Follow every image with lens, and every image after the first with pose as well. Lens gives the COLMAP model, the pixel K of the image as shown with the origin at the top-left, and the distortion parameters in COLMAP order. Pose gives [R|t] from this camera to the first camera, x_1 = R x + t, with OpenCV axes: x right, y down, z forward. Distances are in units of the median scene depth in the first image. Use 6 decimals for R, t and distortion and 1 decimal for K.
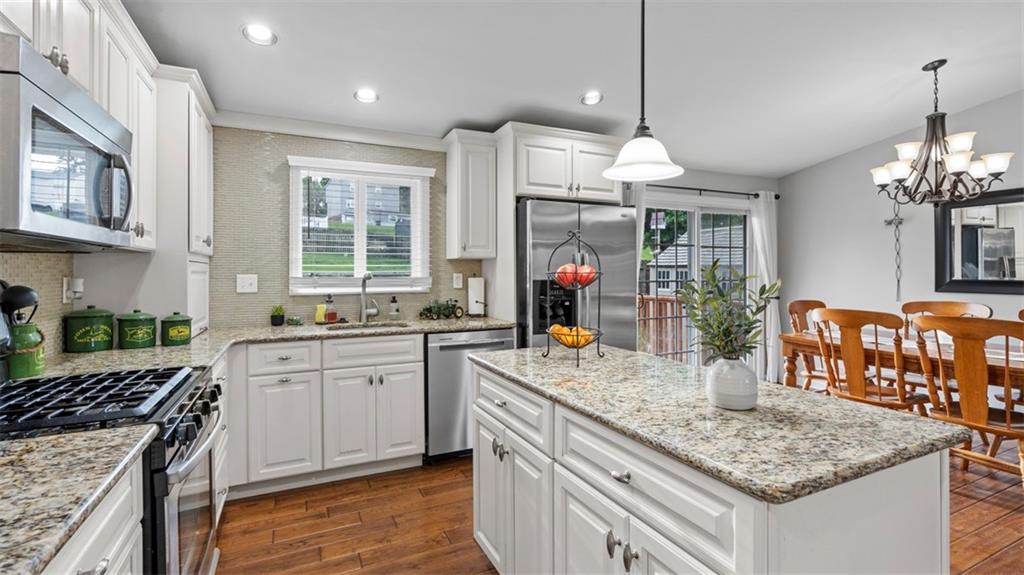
lens RADIAL K [[470.1, 0, 513.4], [0, 470.1, 274.5], [0, 0, 1]] dist [-0.000161, 0.000008]
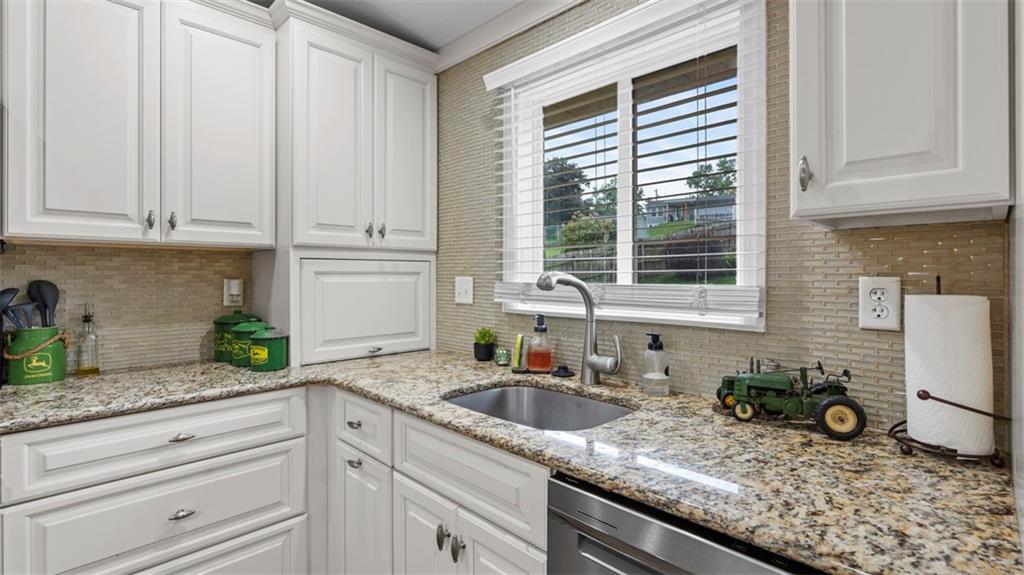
lens RADIAL K [[470.1, 0, 513.4], [0, 470.1, 274.5], [0, 0, 1]] dist [-0.000161, 0.000008]
pose [[0.330450, 0.000420, -0.943824, 0.085535], [-0.004728, 0.999988, -0.001211, -0.002339], [0.943812, 0.004863, 0.330448, 0.800199]]
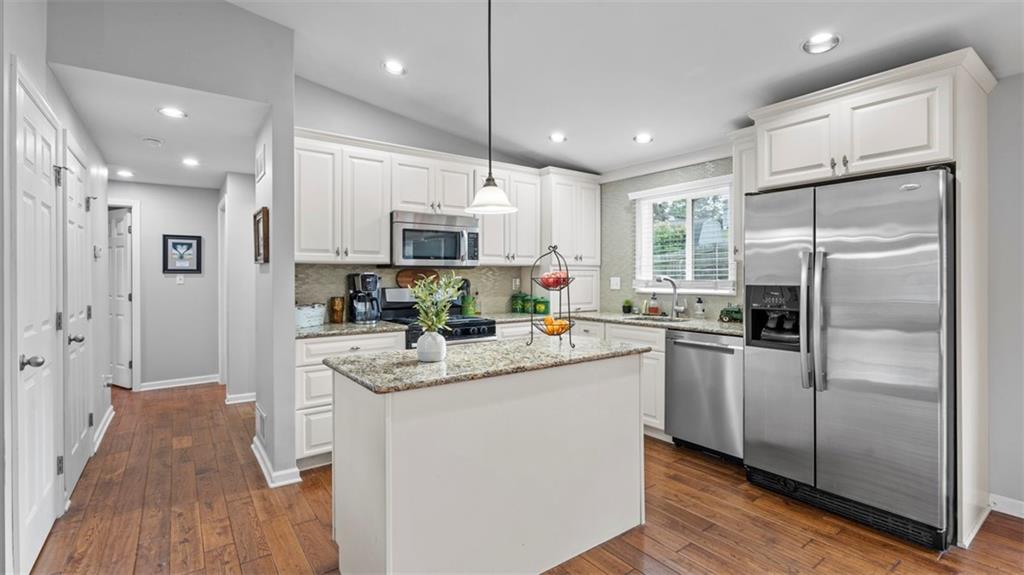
lens RADIAL K [[470.1, 0, 513.4], [0, 470.1, 274.5], [0, 0, 1]] dist [-0.000161, 0.000008]
pose [[0.186186, -0.001760, -0.982513, 0.808671], [-0.003268, 0.999992, -0.002411, -0.004121], [0.982509, 0.003660, 0.186179, 0.377128]]
